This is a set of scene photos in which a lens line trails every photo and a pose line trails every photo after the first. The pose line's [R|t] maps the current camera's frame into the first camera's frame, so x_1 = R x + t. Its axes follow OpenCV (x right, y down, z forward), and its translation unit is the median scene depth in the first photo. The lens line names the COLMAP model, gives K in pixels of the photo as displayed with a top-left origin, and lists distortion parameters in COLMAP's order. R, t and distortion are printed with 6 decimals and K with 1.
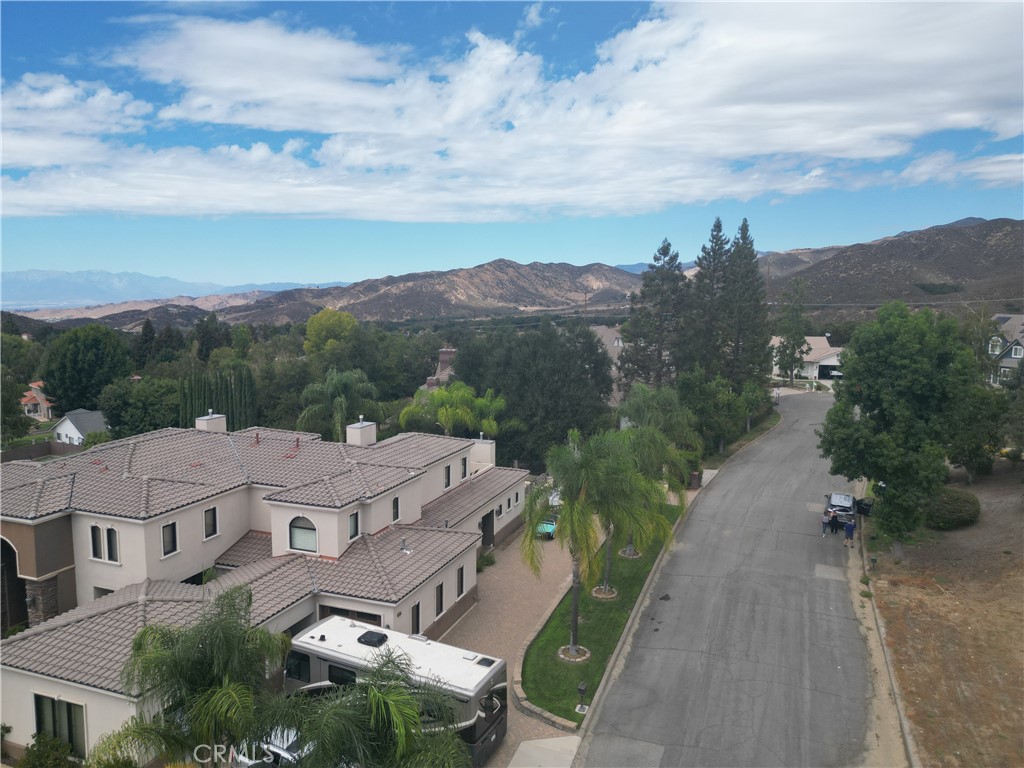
lens RADIAL K [[720.1, 0, 510.7], [0, 720.1, 385.5], [0, 0, 1]] dist [0.061930, -0.052278]
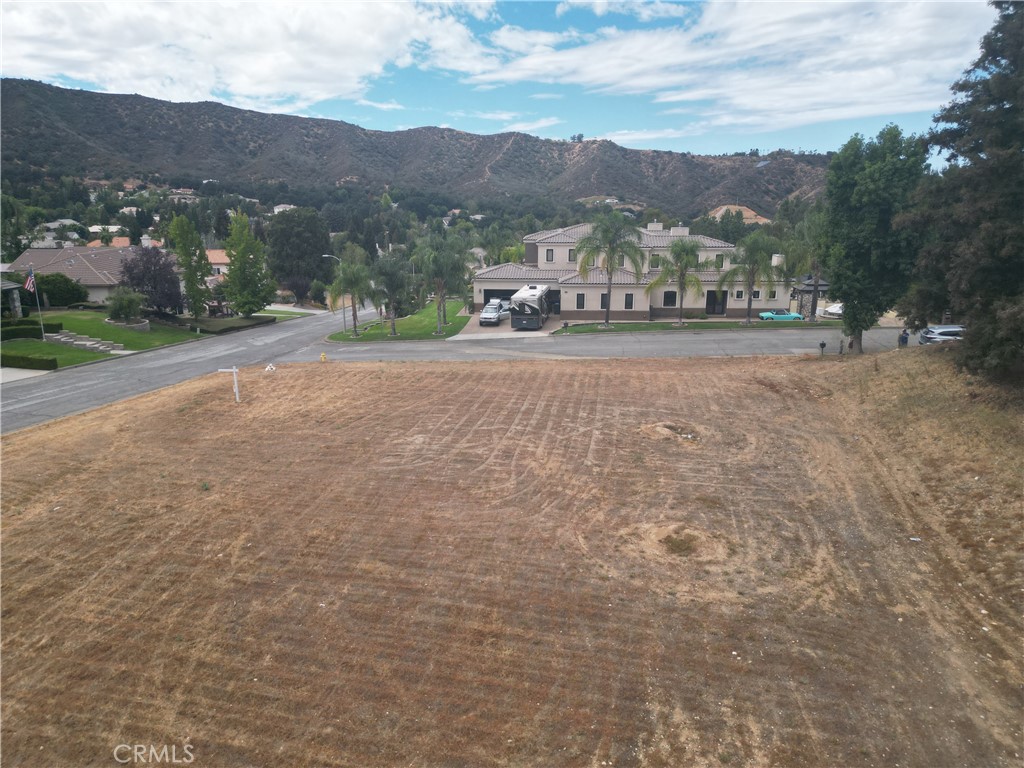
lens RADIAL K [[720.1, 0, 512.1], [0, 720.1, 387.1], [0, 0, 1]] dist [0.061930, -0.052278]
pose [[0.284798, 0.242273, -0.927466, 1.865554], [-0.119602, 0.968955, 0.216384, 0.129394], [0.951097, 0.049301, 0.304933, 0.153489]]
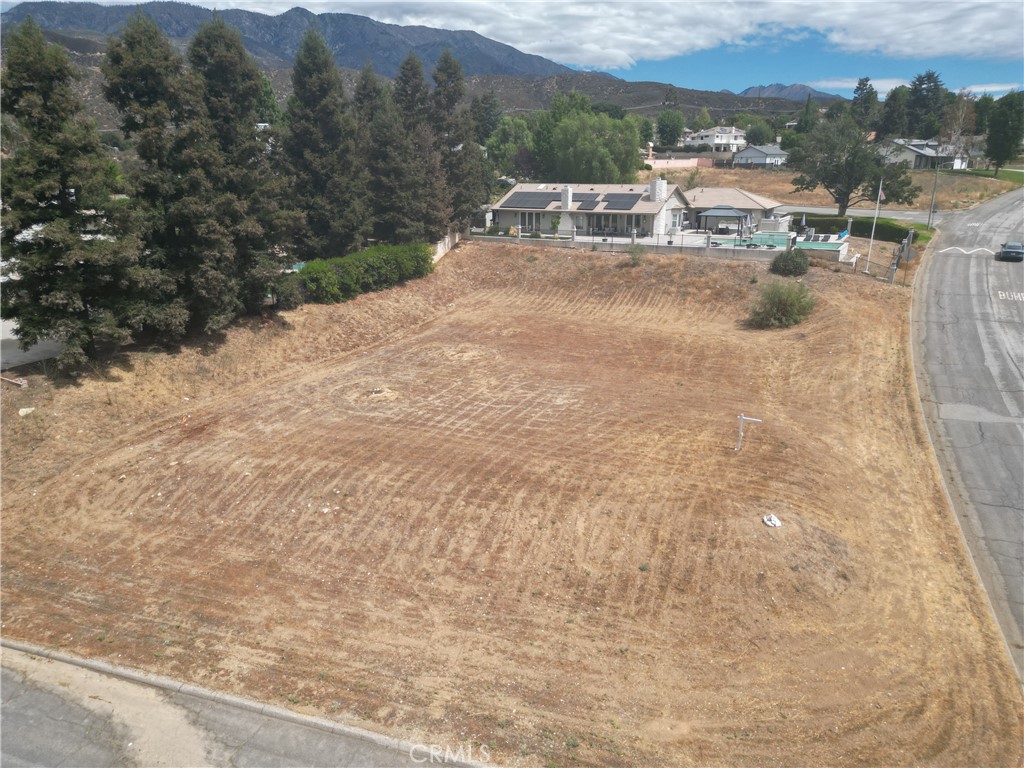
lens RADIAL K [[720.1, 0, 515.5], [0, 720.1, 386.5], [0, 0, 1]] dist [0.061930, -0.052278]
pose [[-0.070055, -0.300623, 0.951167, -0.147149], [0.126704, 0.943105, 0.307407, -0.018463], [-0.989464, 0.142052, -0.027979, 0.423869]]
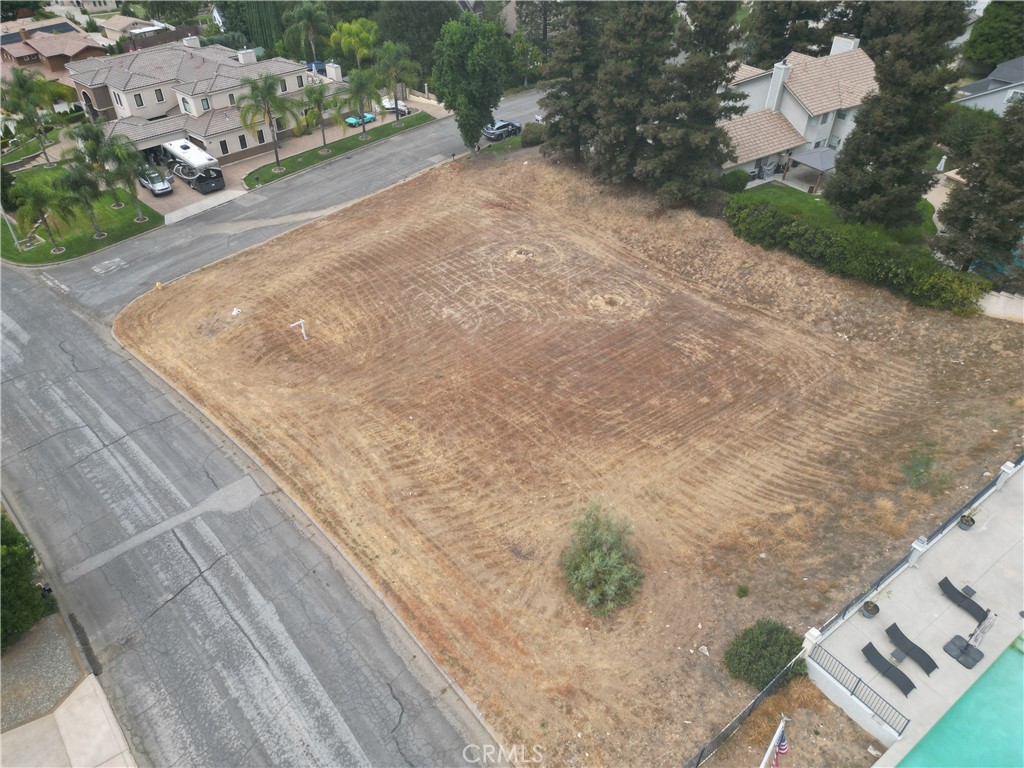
lens RADIAL K [[720.1, 0, 509.9], [0, 720.1, 392.1], [0, 0, 1]] dist [0.061930, -0.052278]
pose [[0.934882, 0.223009, -0.276157, 1.656272], [-0.046461, 0.848185, 0.527659, -0.330068], [0.351905, -0.480468, 0.803314, -1.067513]]
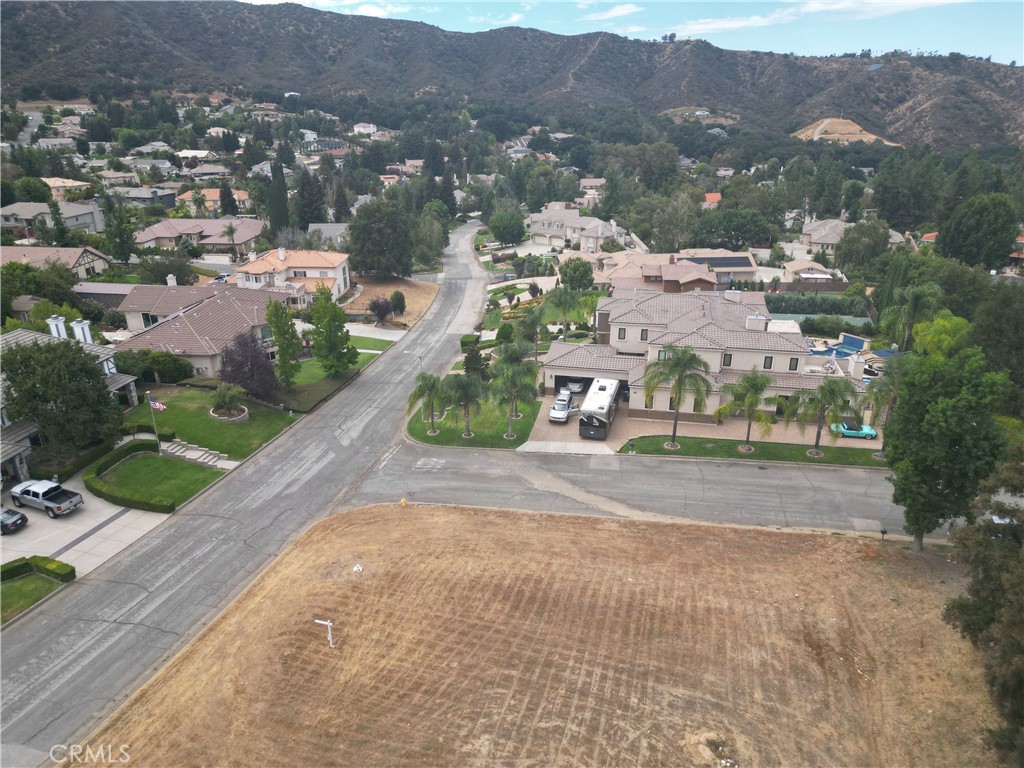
lens RADIAL K [[720.1, 0, 511.9], [0, 720.1, 386.9], [0, 0, 1]] dist [0.061930, -0.052278]
pose [[0.180621, 0.368530, -0.911900, 1.780337], [-0.123134, 0.928327, 0.350780, -0.439954], [0.975815, 0.048928, 0.213054, 0.111407]]
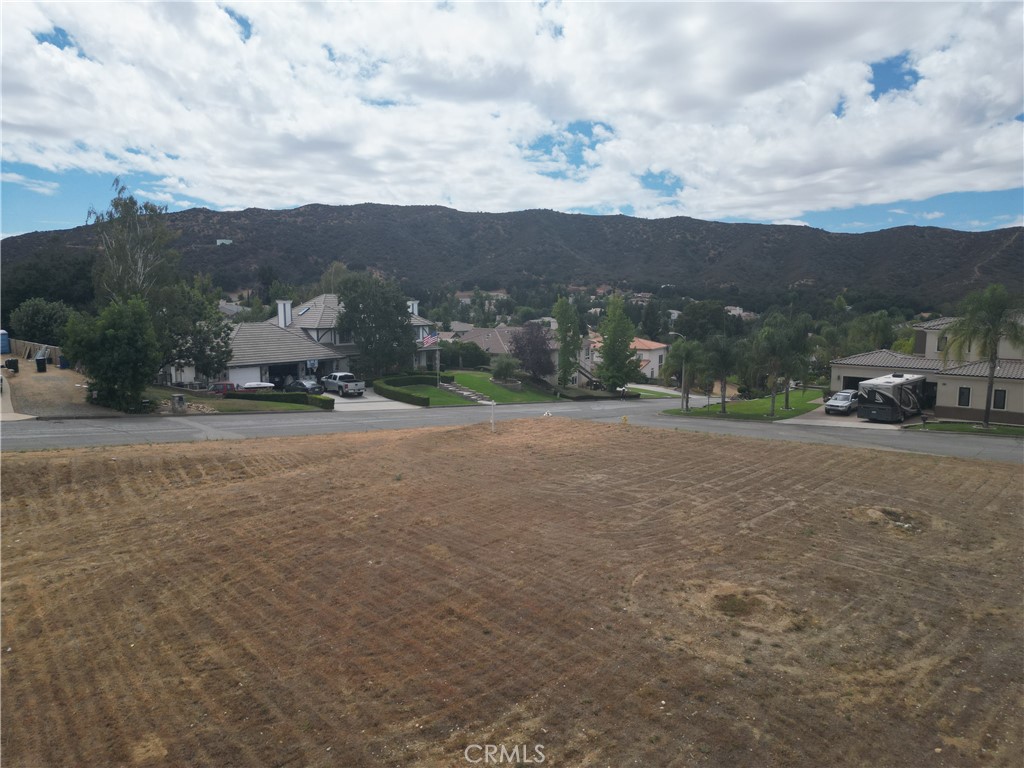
lens RADIAL K [[720.1, 0, 507.6], [0, 720.1, 387.6], [0, 0, 1]] dist [0.061930, -0.052278]
pose [[-0.311387, 0.111312, -0.943741, 1.895788], [-0.127718, 0.979203, 0.157636, 0.161037], [0.941661, 0.169618, -0.290695, 0.457595]]
